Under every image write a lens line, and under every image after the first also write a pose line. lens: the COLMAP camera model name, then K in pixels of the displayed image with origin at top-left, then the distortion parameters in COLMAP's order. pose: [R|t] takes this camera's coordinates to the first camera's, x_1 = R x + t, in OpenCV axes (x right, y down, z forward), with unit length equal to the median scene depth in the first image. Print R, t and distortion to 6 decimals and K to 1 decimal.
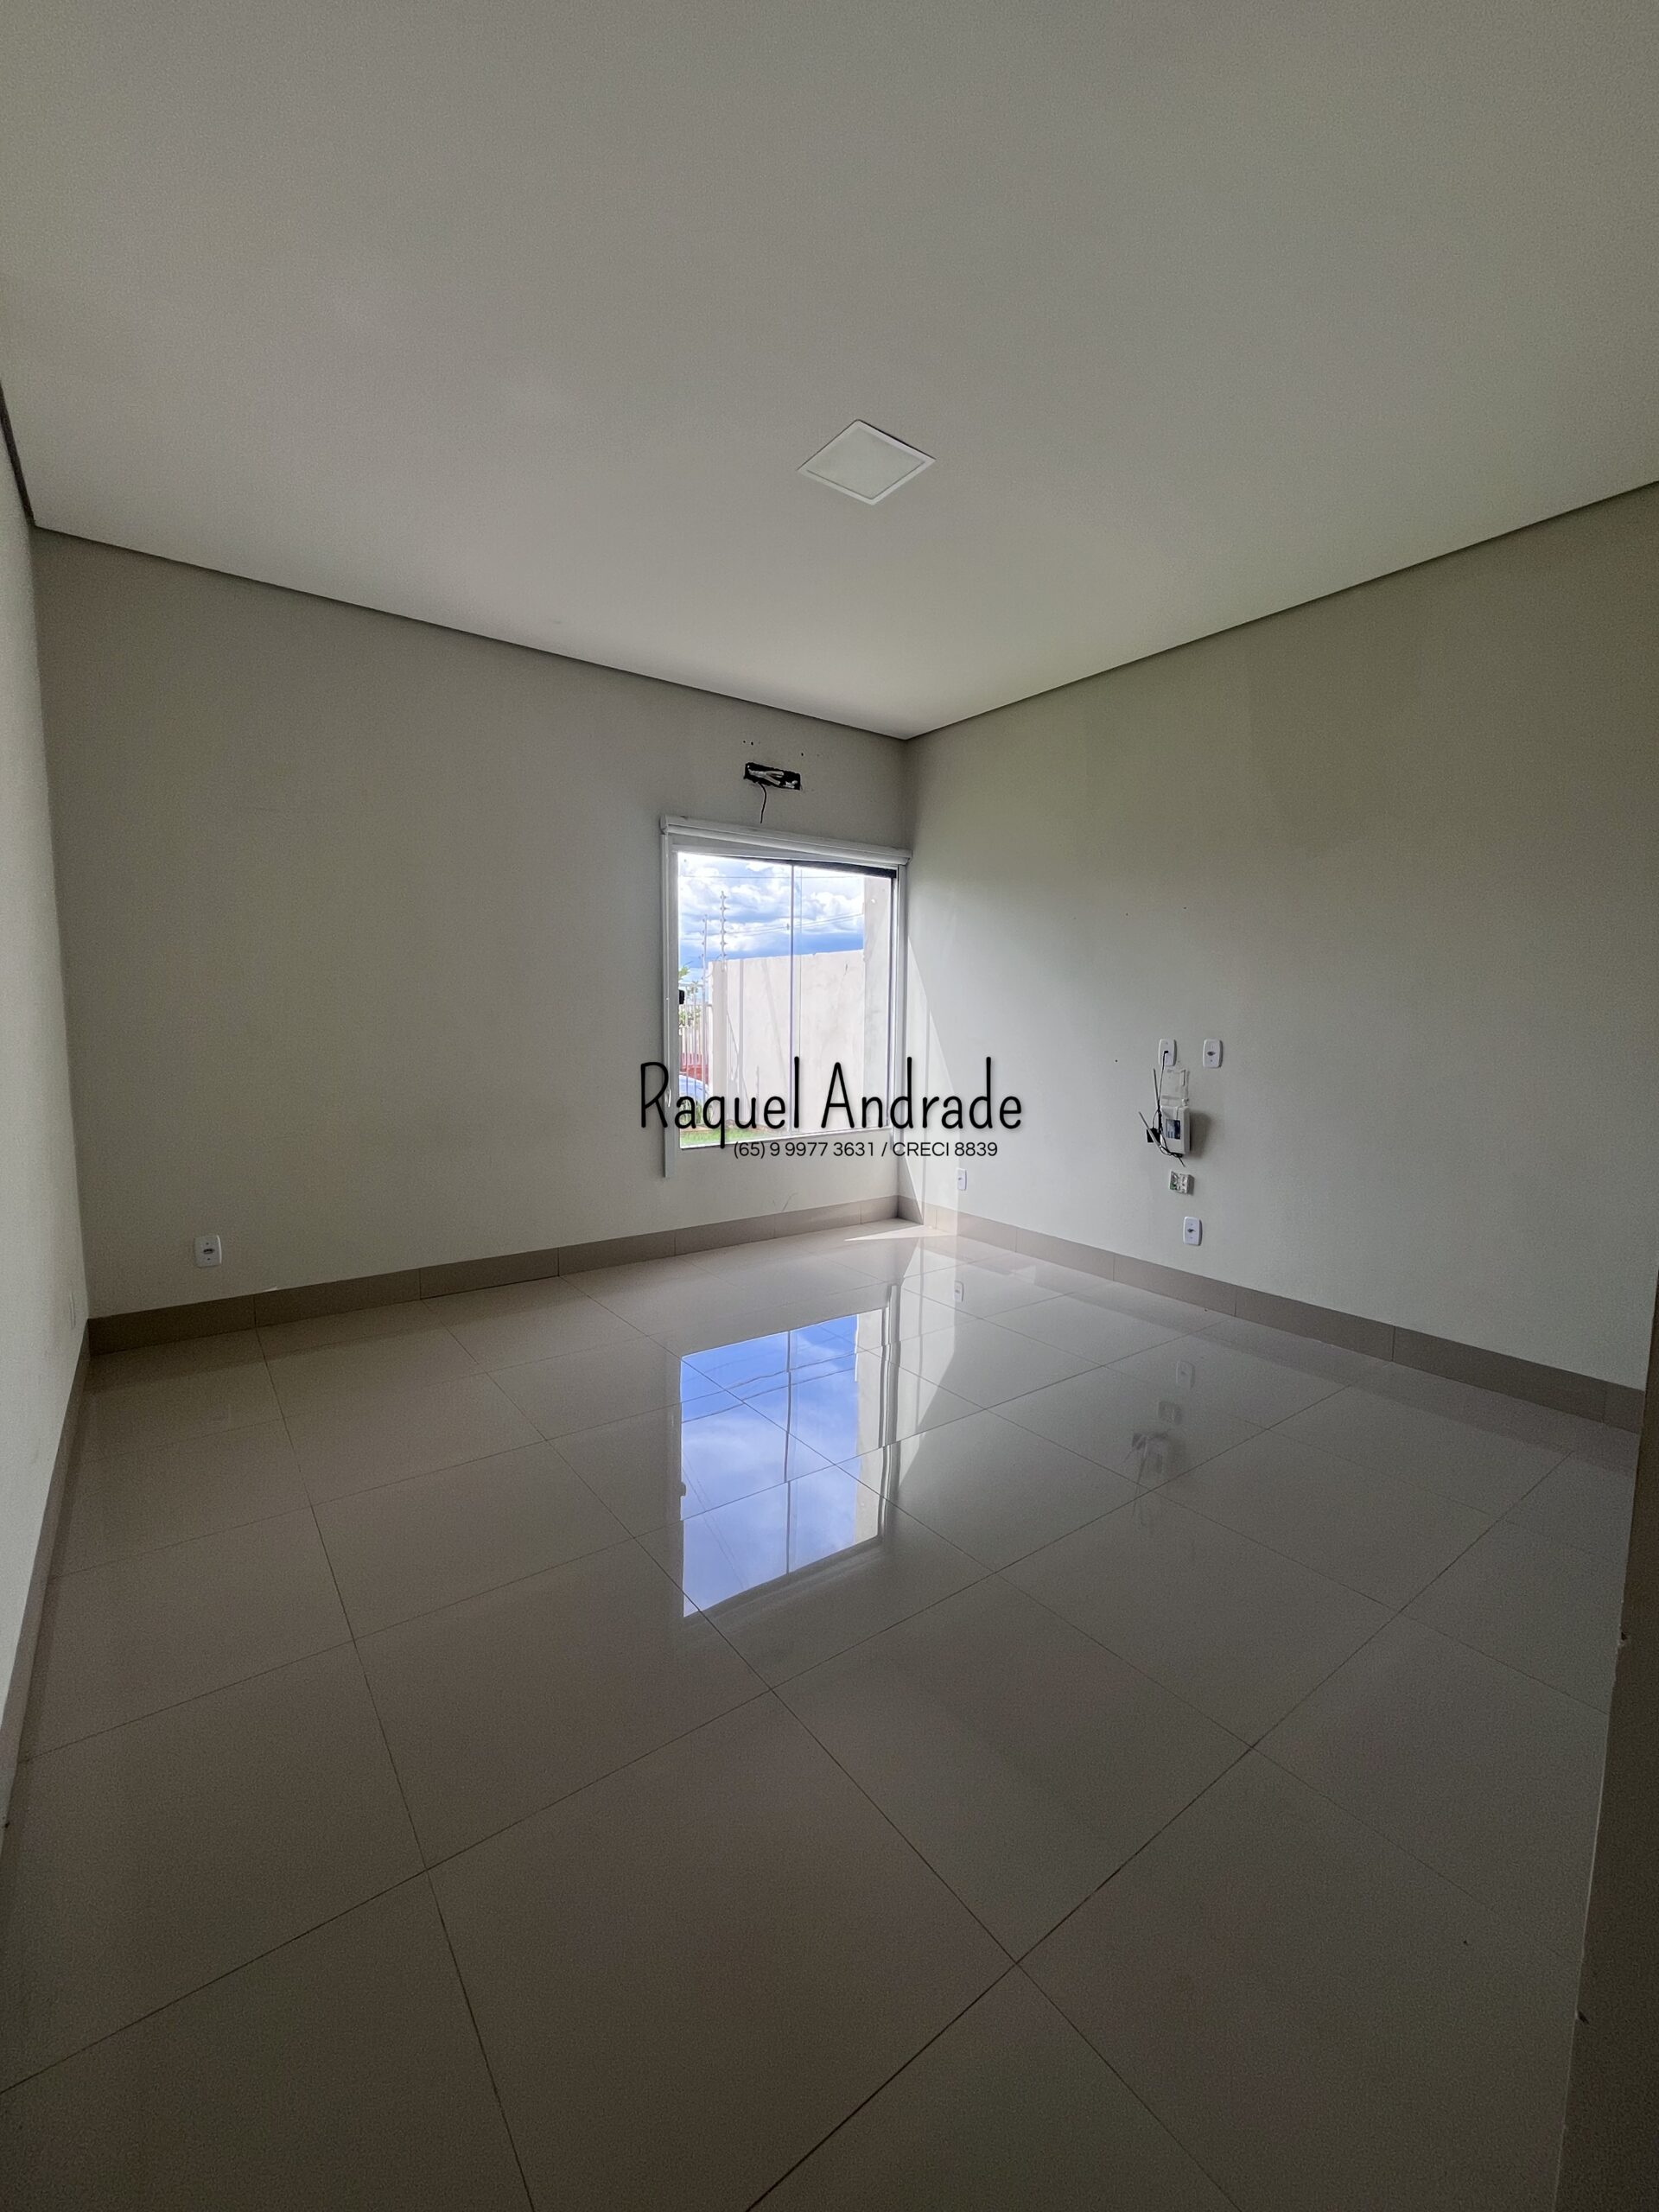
lens RADIAL K [[891.9, 0, 828.3], [0, 891.9, 1098.9], [0, 0, 1]] dist [-0.014527, 0.000249]
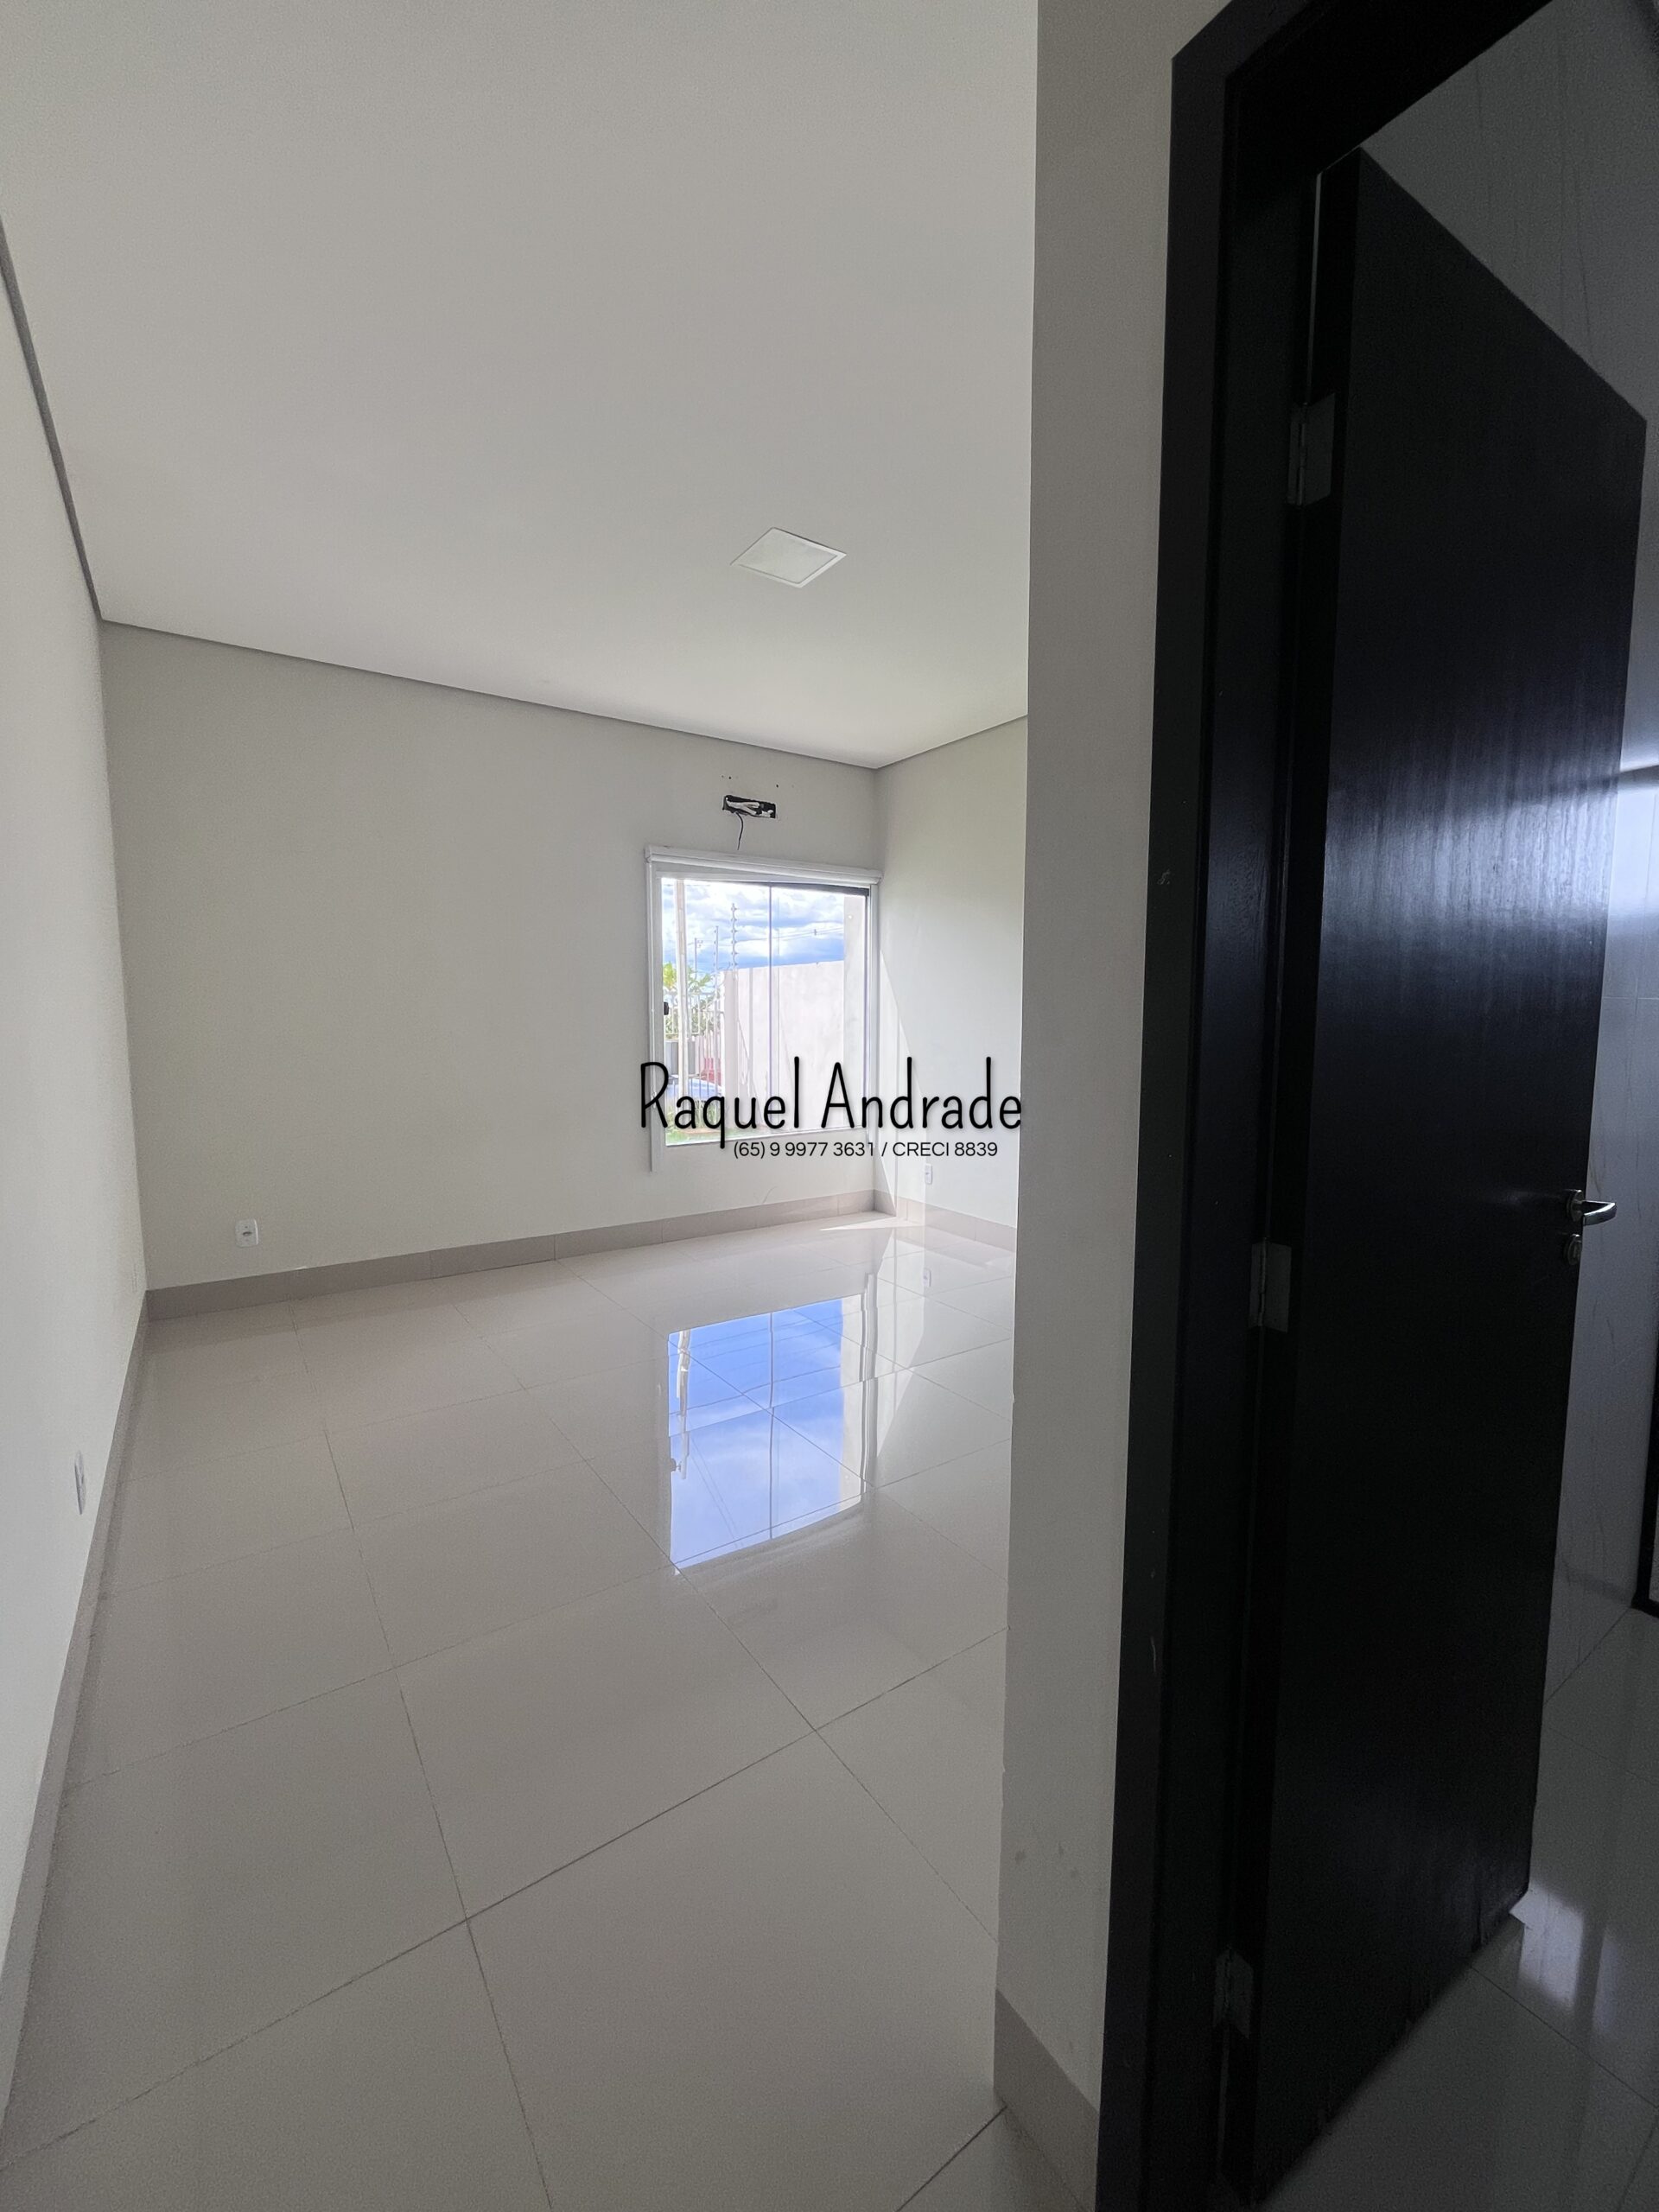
lens RADIAL K [[891.9, 0, 828.3], [0, 891.9, 1098.9], [0, 0, 1]] dist [-0.014527, 0.000249]
pose [[0.999324, -0.004981, -0.036435, 0.066494], [0.004808, 0.999977, -0.004832, 0.003562], [0.036458, 0.004654, 0.999324, -0.084884]]
